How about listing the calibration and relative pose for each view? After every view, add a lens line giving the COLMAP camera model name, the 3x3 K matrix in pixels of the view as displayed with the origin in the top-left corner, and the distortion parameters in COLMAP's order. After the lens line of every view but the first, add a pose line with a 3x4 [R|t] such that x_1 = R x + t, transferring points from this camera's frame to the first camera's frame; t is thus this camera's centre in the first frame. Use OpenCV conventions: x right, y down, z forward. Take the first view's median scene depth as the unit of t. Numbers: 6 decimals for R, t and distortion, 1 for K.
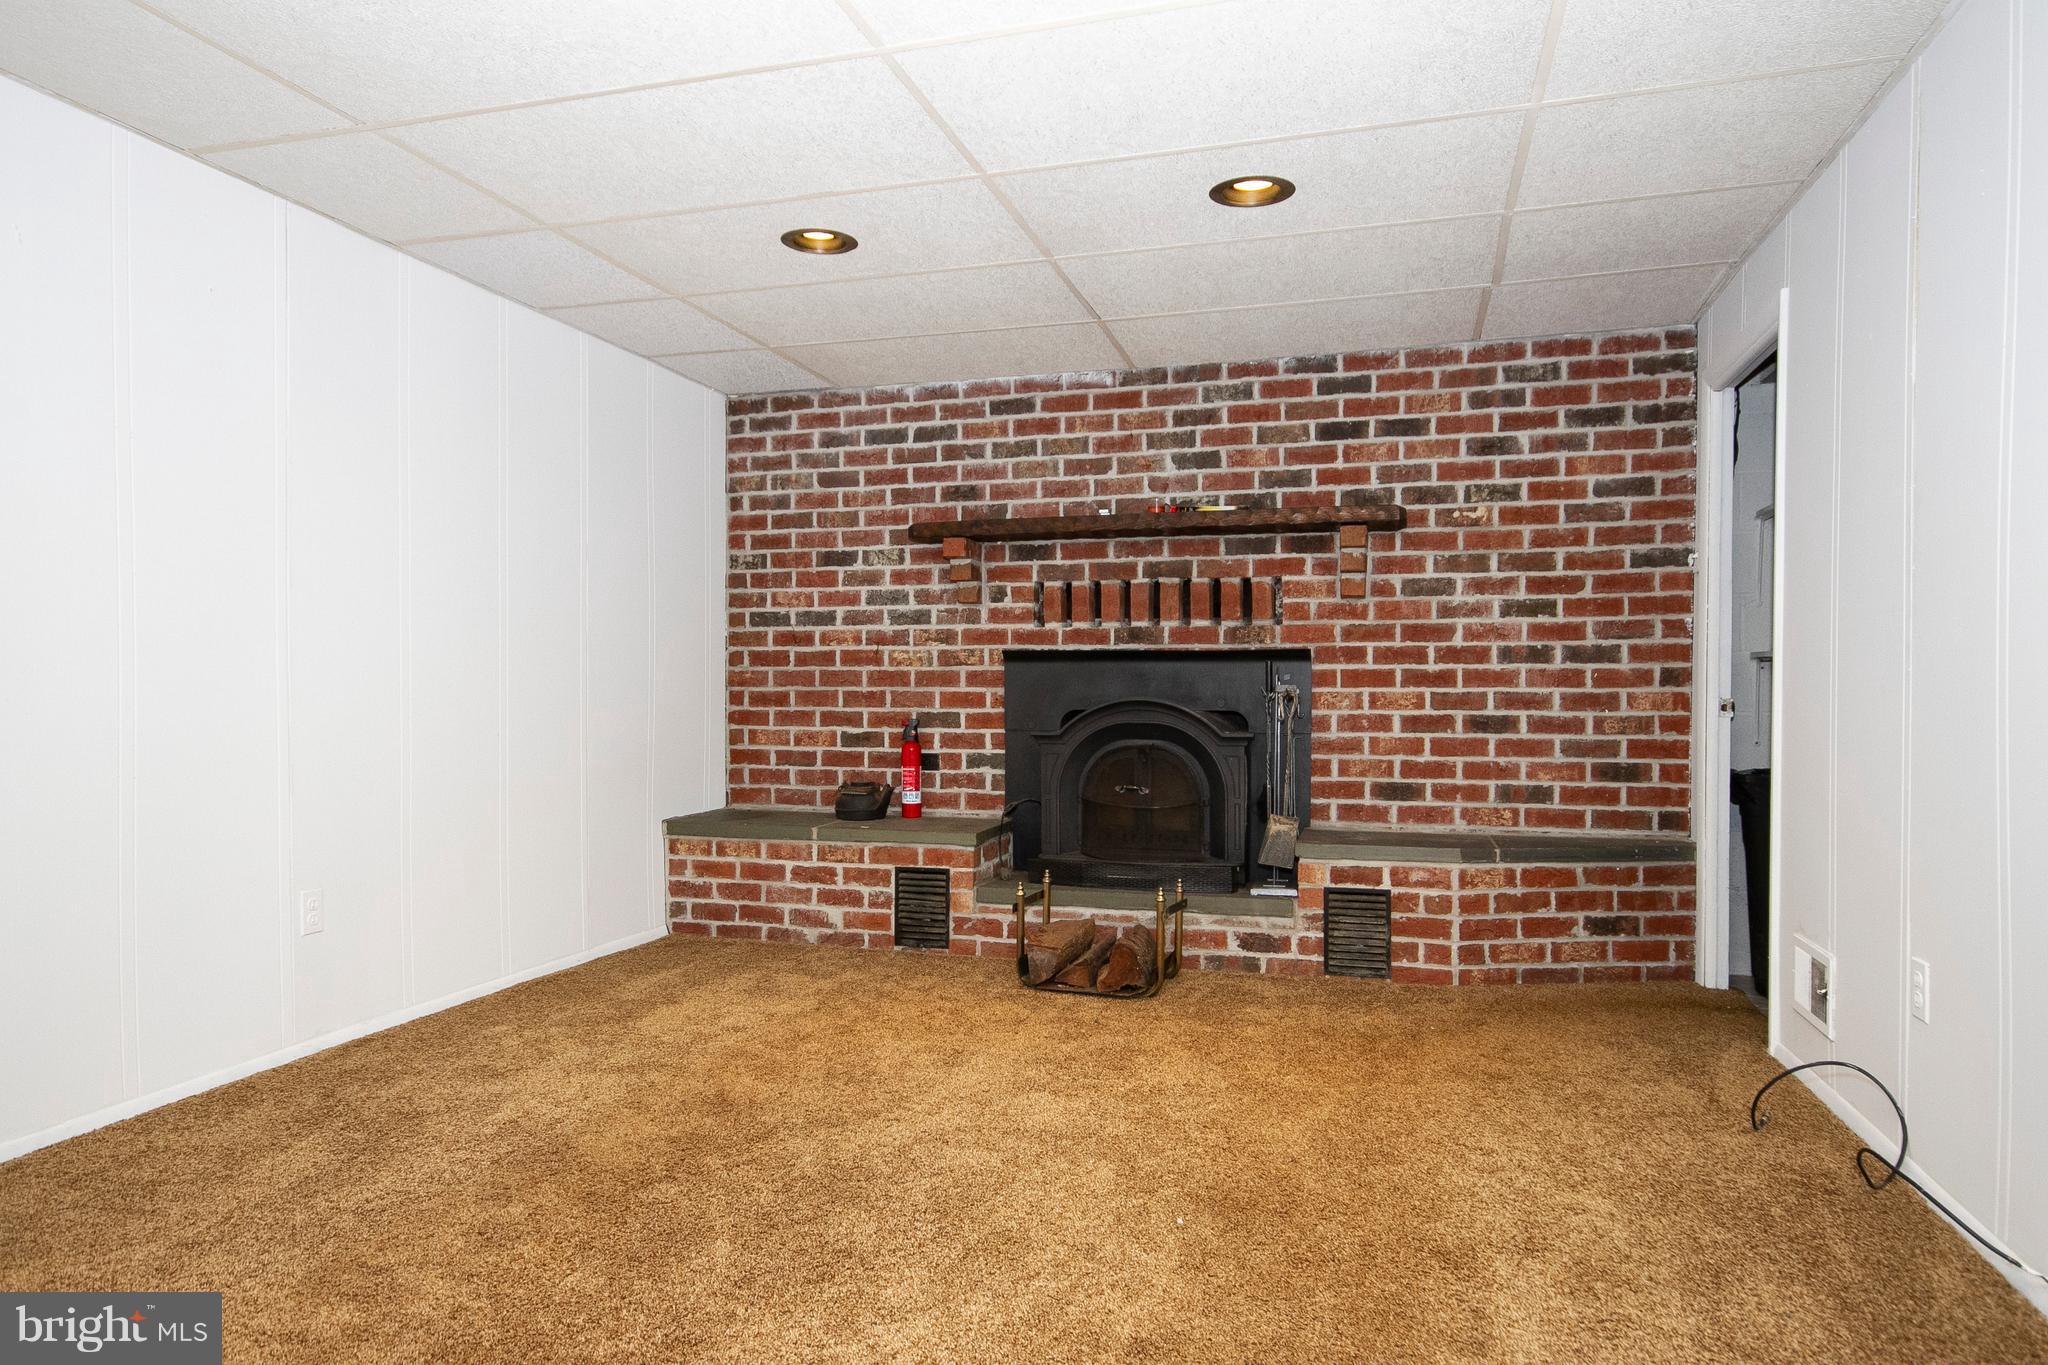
lens RADIAL K [[1170.2, 0, 1018.9], [0, 1170.2, 681.4], [0, 0, 1]] dist [0.022764, -0.001142]
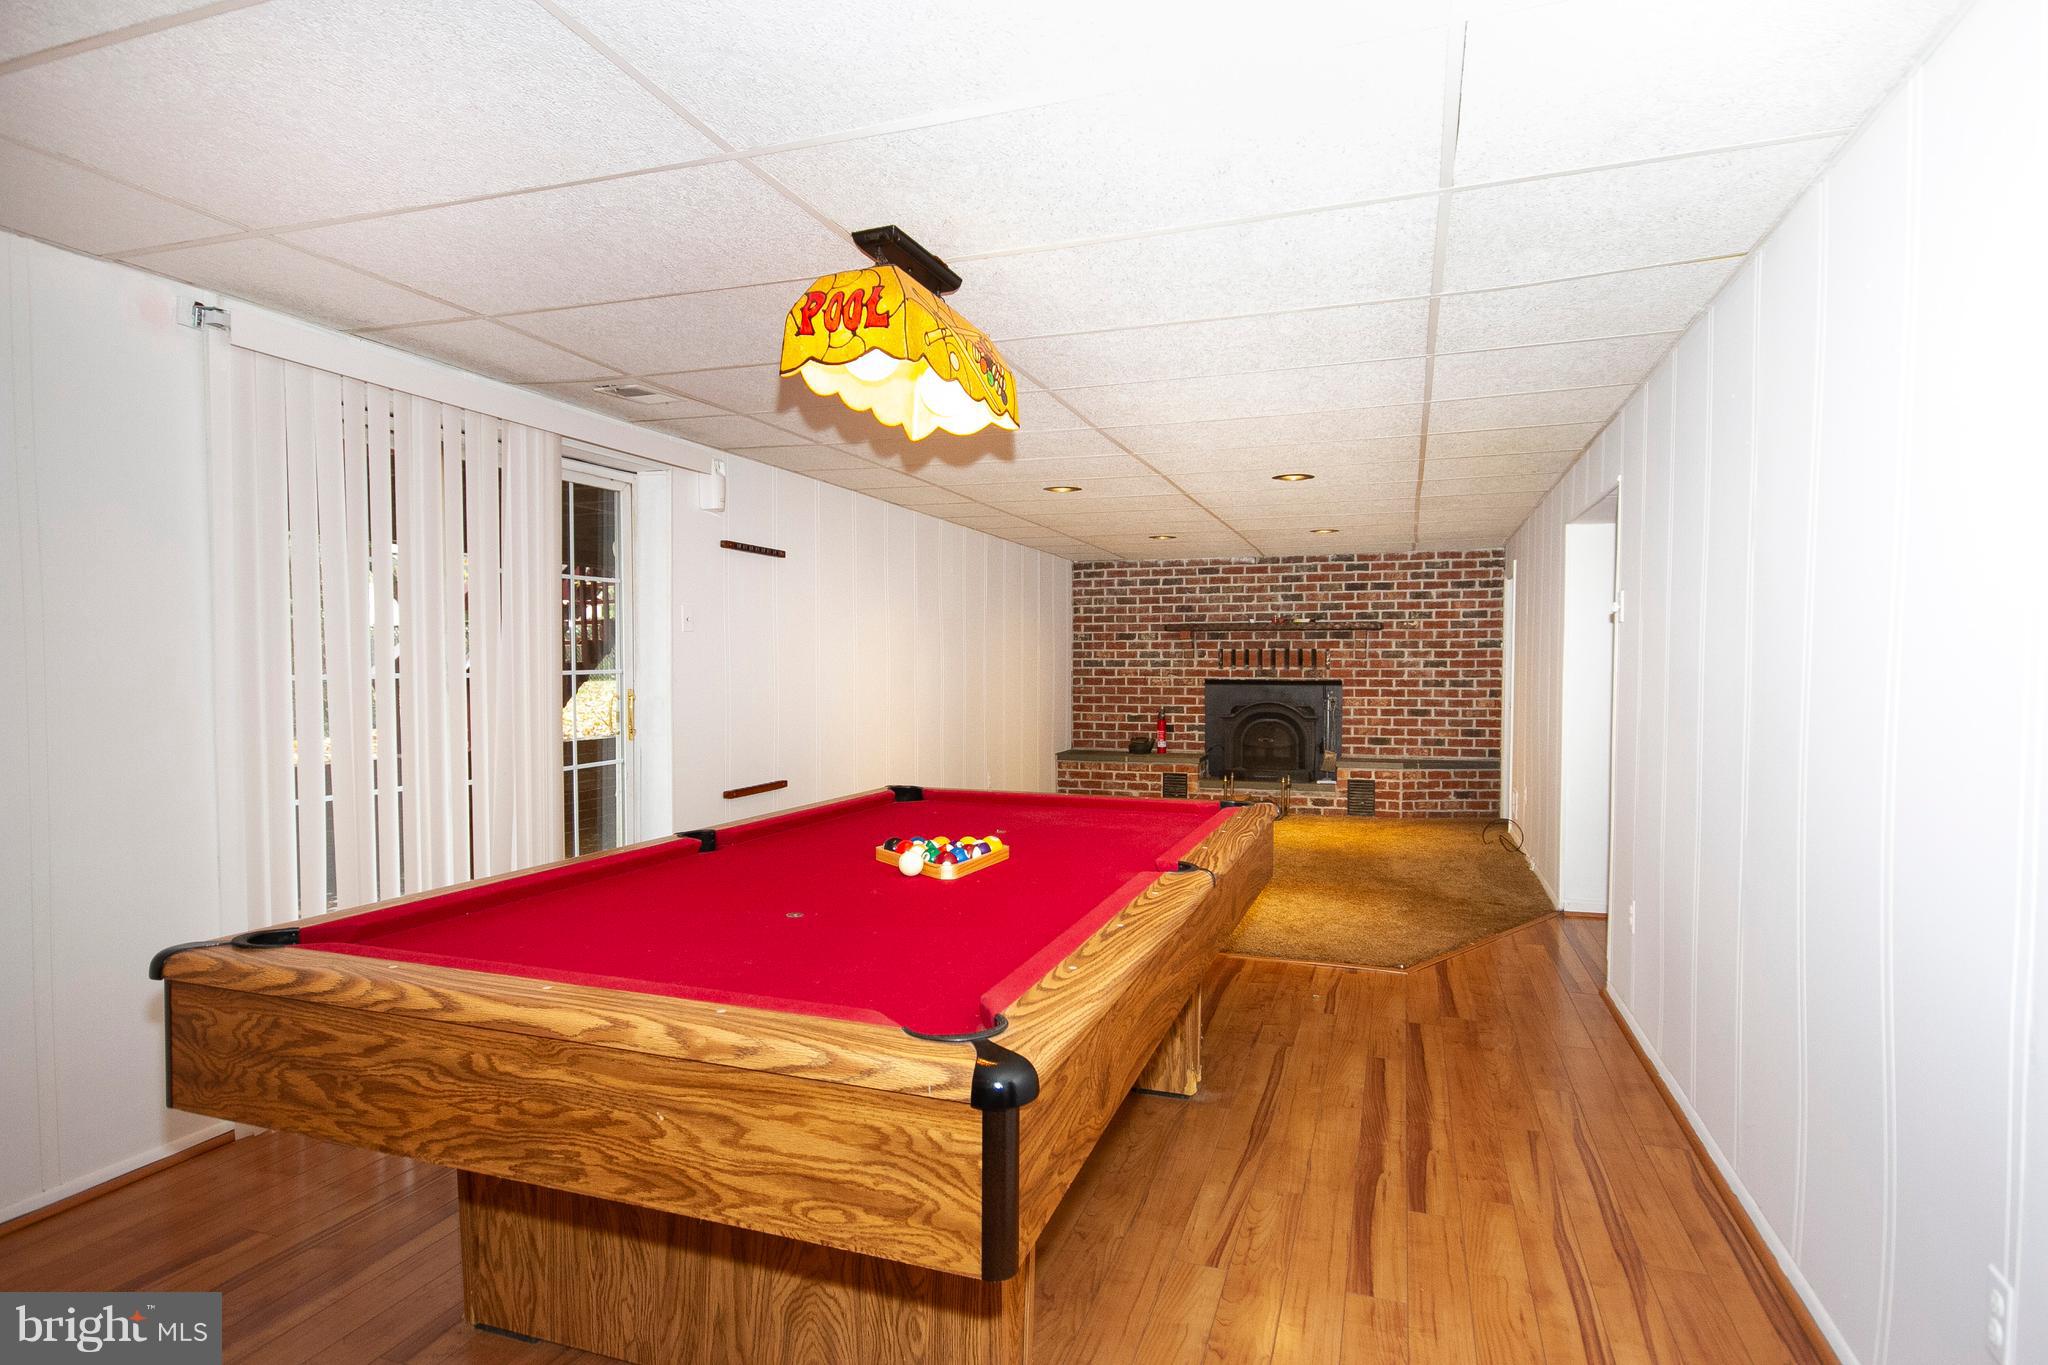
lens RADIAL K [[1103.4, 0, 1027.6], [0, 1103.4, 679.5], [0, 0, 1]] dist [0.046343, -0.001367]
pose [[0.999739, -0.000272, -0.022838, -0.329154], [0.000820, 0.999712, 0.023984, -0.083166], [0.022825, -0.023997, 0.999451, -1.226882]]
